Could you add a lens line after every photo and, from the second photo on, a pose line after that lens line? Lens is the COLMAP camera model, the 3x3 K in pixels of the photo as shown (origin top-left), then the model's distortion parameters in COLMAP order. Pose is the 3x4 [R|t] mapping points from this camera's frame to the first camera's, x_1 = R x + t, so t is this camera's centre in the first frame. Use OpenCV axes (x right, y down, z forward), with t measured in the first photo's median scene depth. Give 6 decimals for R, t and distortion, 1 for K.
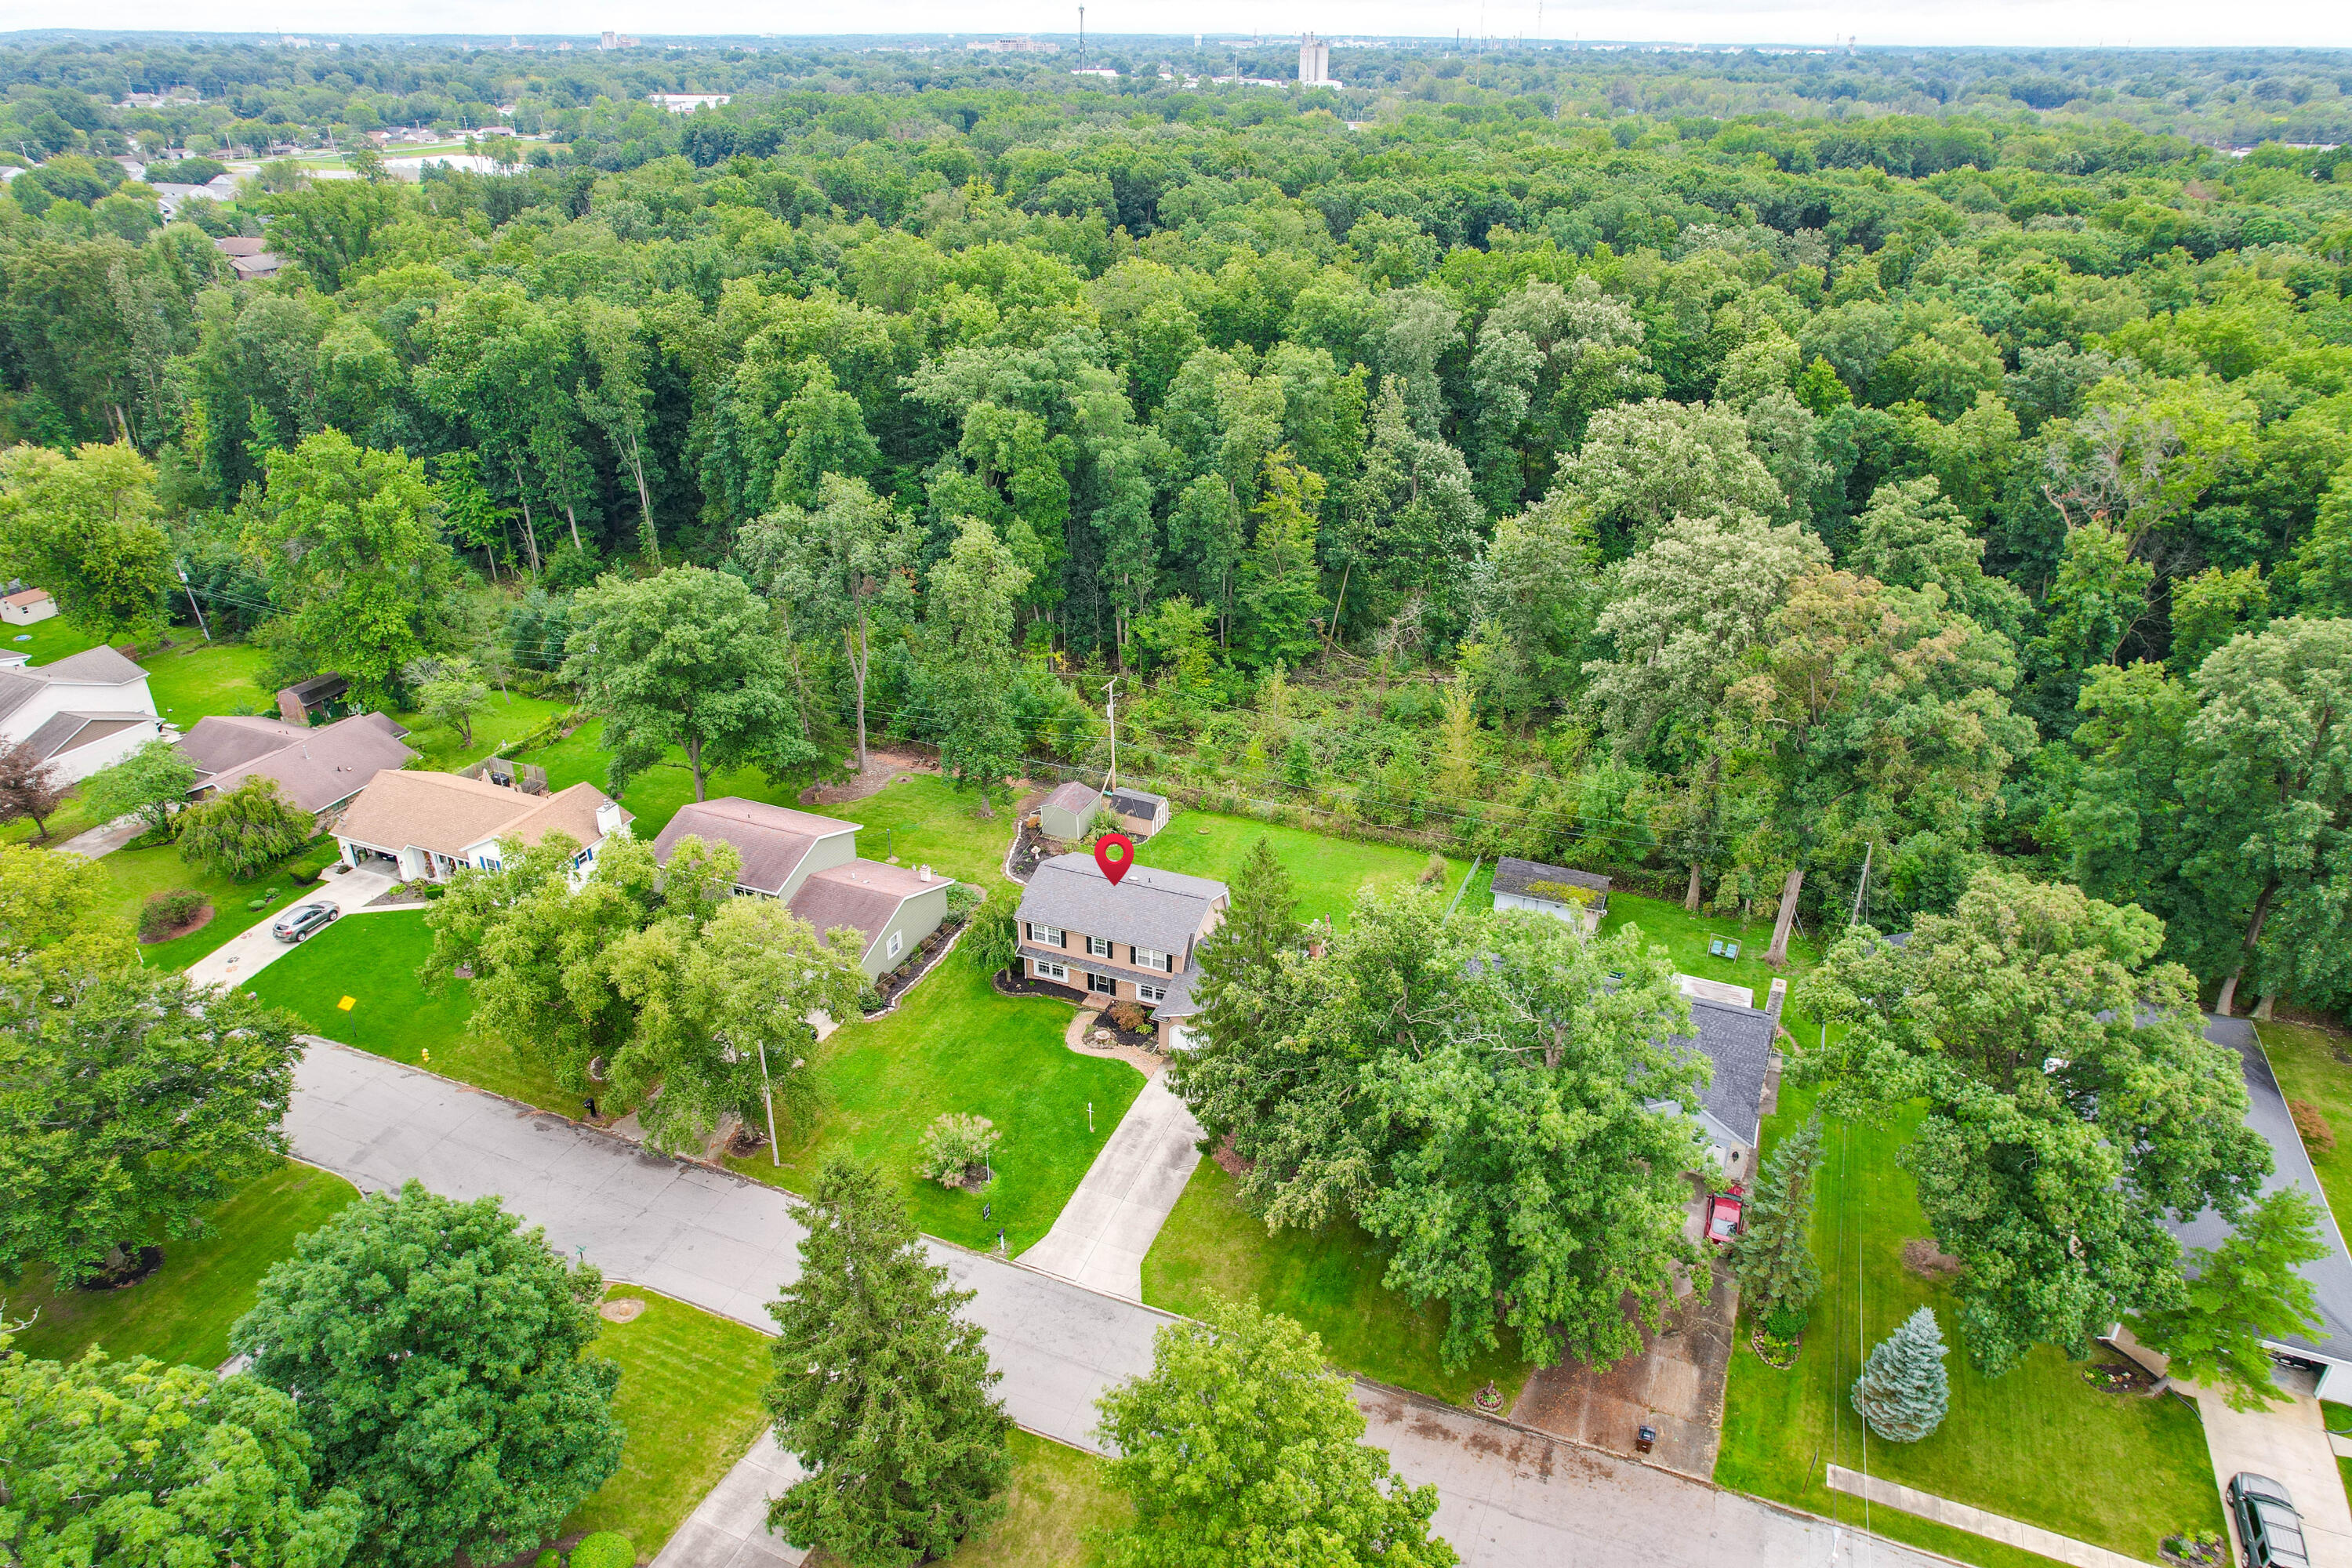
lens RADIAL K [[1445.4, 0, 1176.0], [0, 1445.4, 784.0], [0, 0, 1]] dist [0.002254, 0.001031]
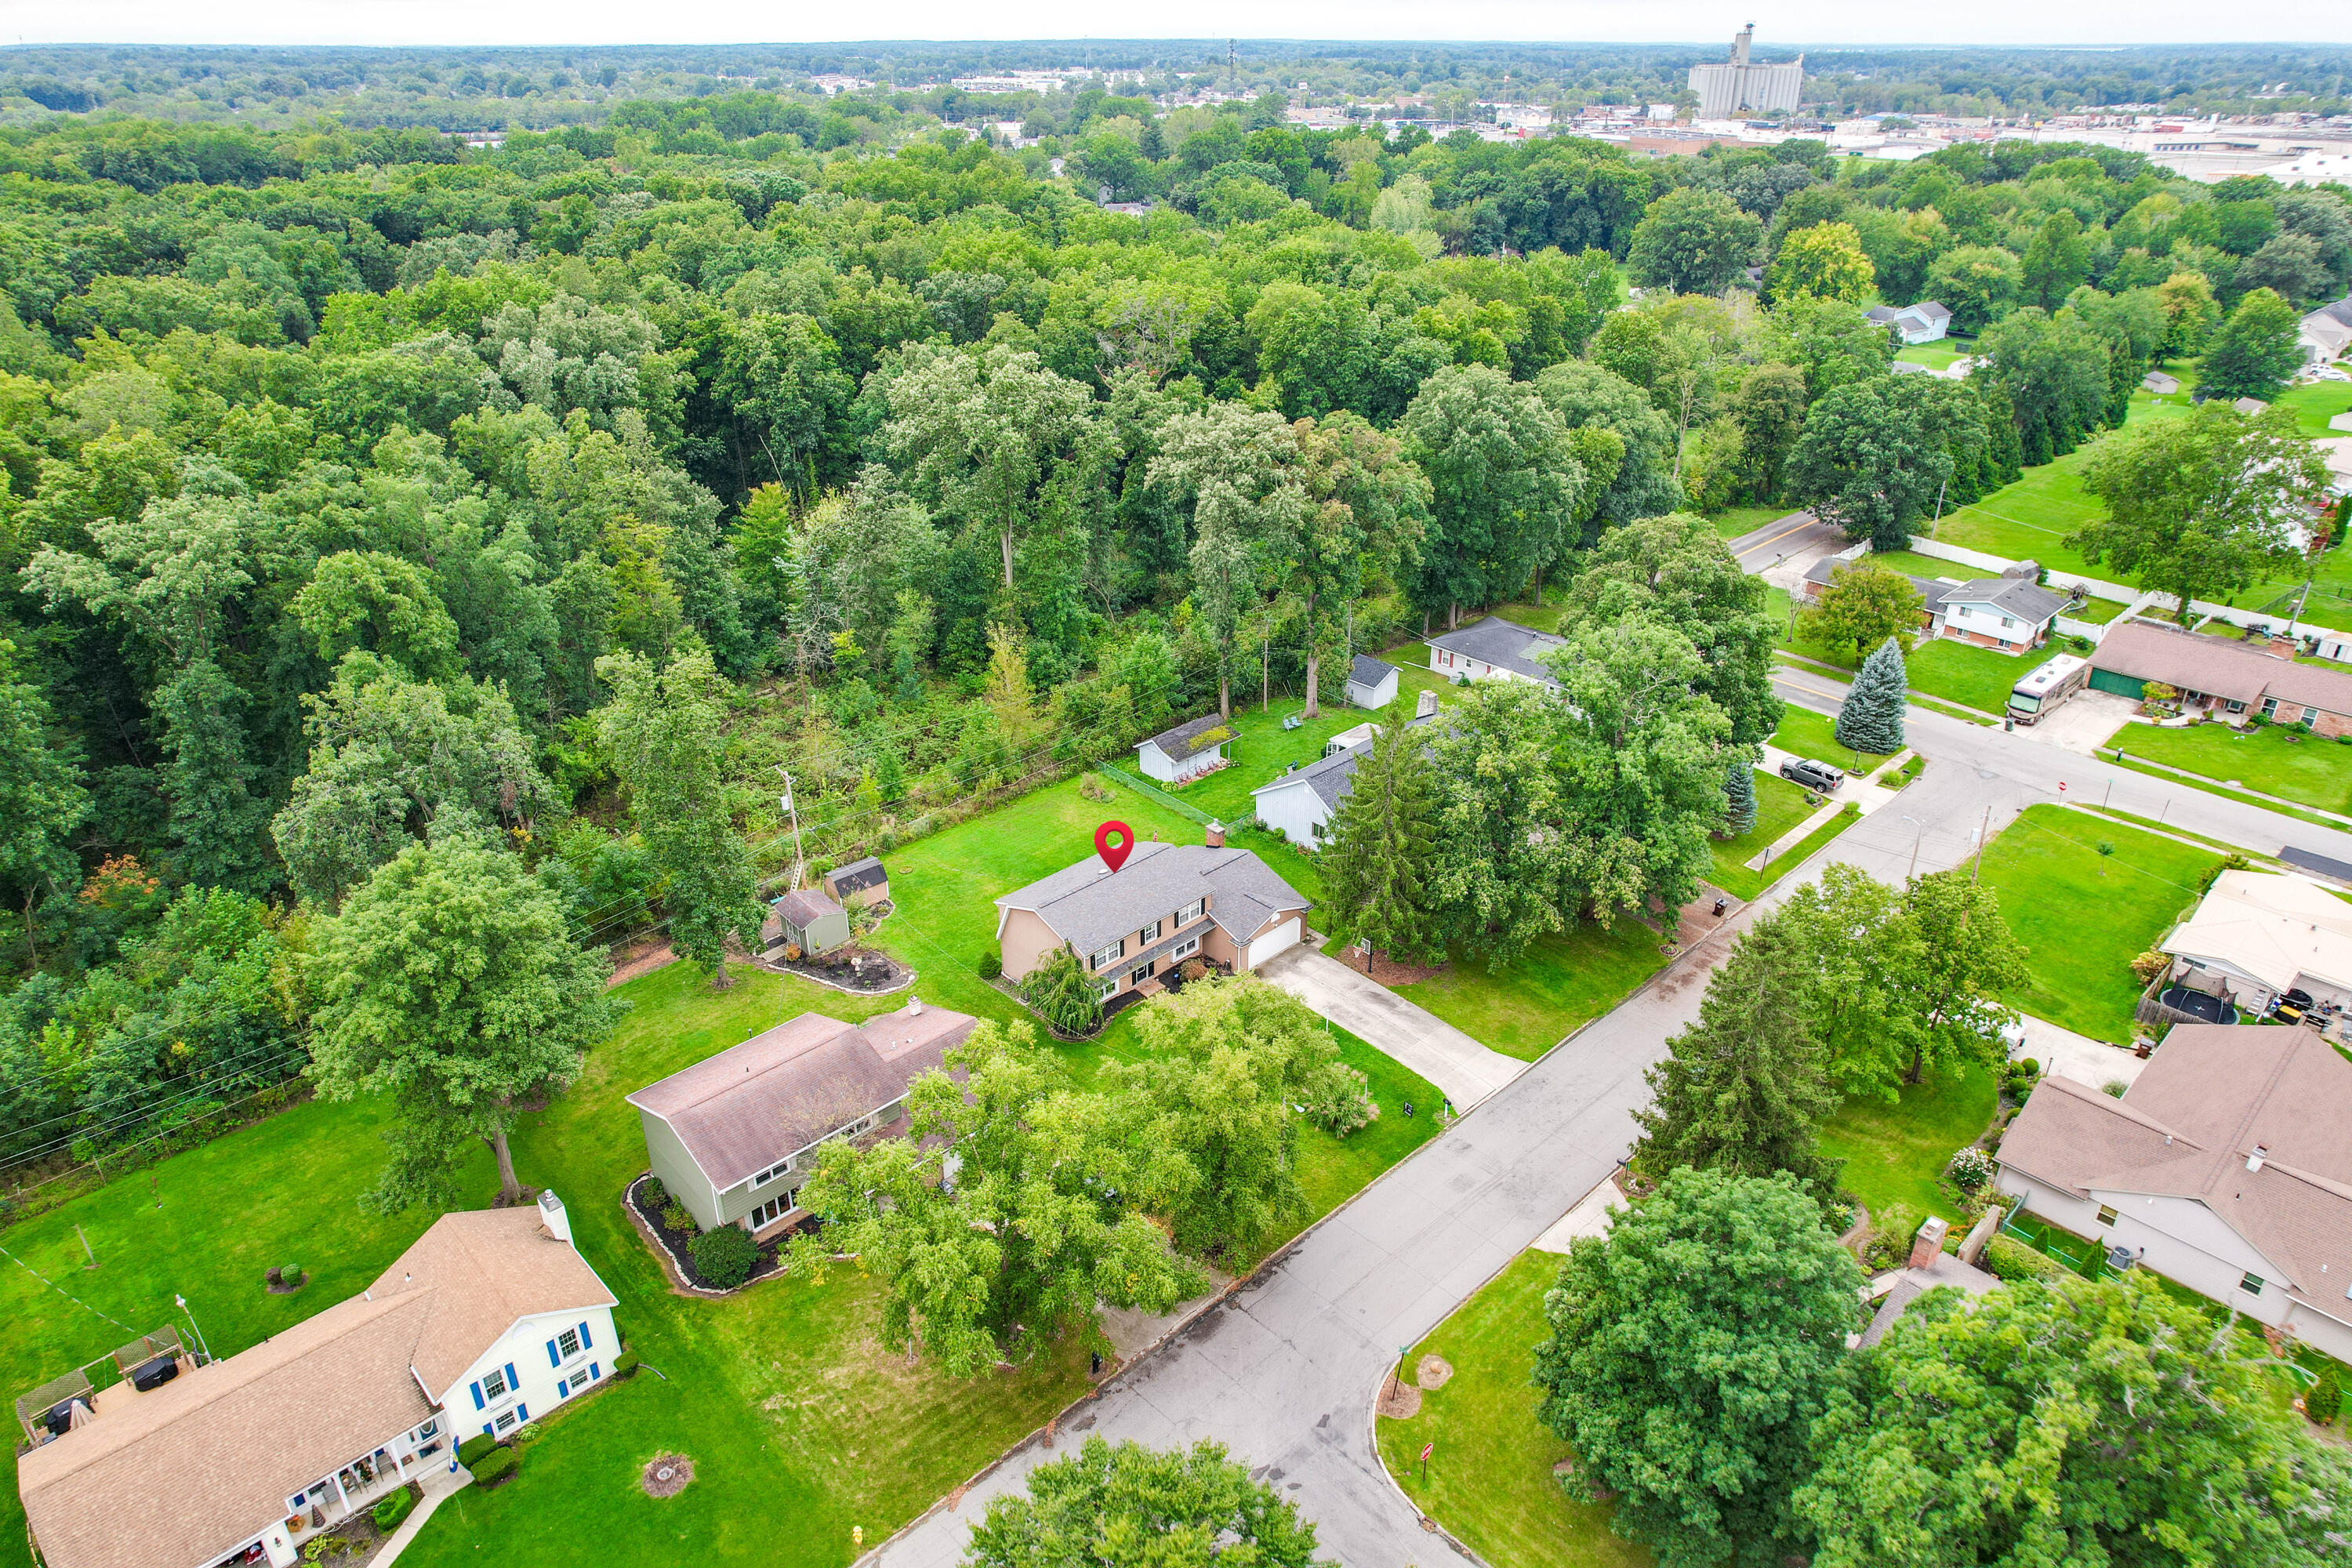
lens RADIAL K [[1505.2, 0, 1176.0], [0, 1505.2, 784.0], [0, 0, 1]] dist [-0.000530, 0.000170]
pose [[0.394524, -0.405449, 0.824598, -0.871304], [0.416629, 0.878775, 0.232754, -0.214123], [-0.819006, 0.251724, 0.515620, 0.423965]]
